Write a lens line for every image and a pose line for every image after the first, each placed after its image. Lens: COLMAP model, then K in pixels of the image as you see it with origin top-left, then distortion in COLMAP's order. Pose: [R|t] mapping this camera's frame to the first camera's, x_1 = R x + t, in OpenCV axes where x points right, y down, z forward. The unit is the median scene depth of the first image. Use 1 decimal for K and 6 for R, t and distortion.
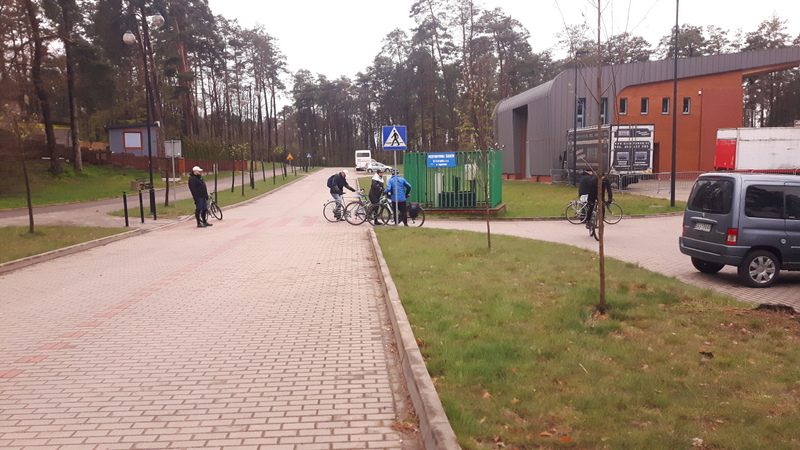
lens RADIAL K [[686.6, 0, 394.3], [0, 686.6, 223.1], [0, 0, 1]] dist [0.148909, -0.216092]
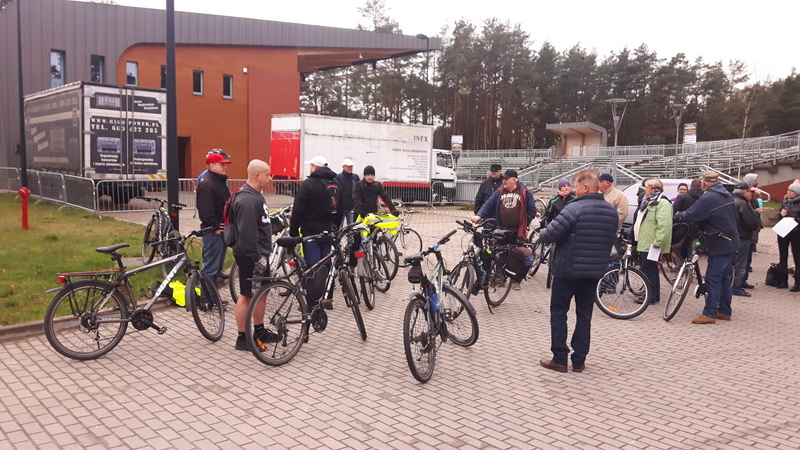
lens RADIAL K [[686.6, 0, 401.0], [0, 686.6, 231.6], [0, 0, 1]] dist [0.148909, -0.216092]
pose [[0.812916, -0.011318, 0.582270, 0.198927], [0.014201, 0.999899, -0.000391, -0.027884], [-0.582207, 0.008587, 0.812995, 0.444057]]
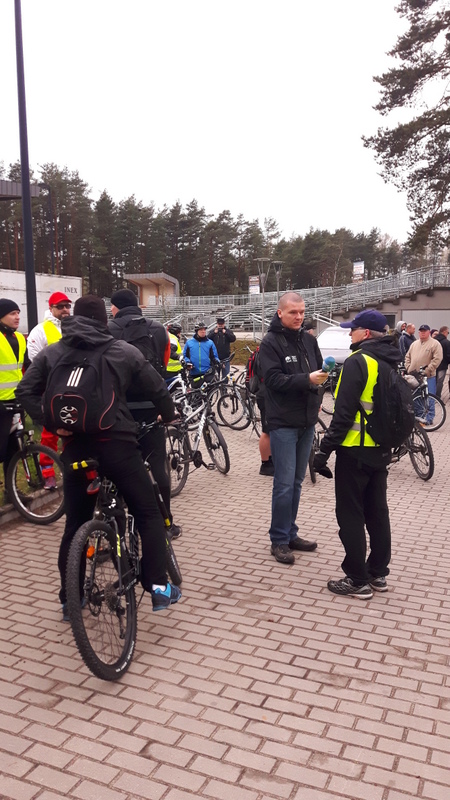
lens RADIAL K [[686.6, 0, 215.2], [0, 686.6, 395.8], [0, 0, 1]] dist [0.148909, -0.216092]
pose [[0.532869, -0.069033, 0.843377, 0.097771], [0.067839, 0.996944, 0.038740, -0.032681], [-0.843474, 0.036571, 0.535924, 0.500241]]
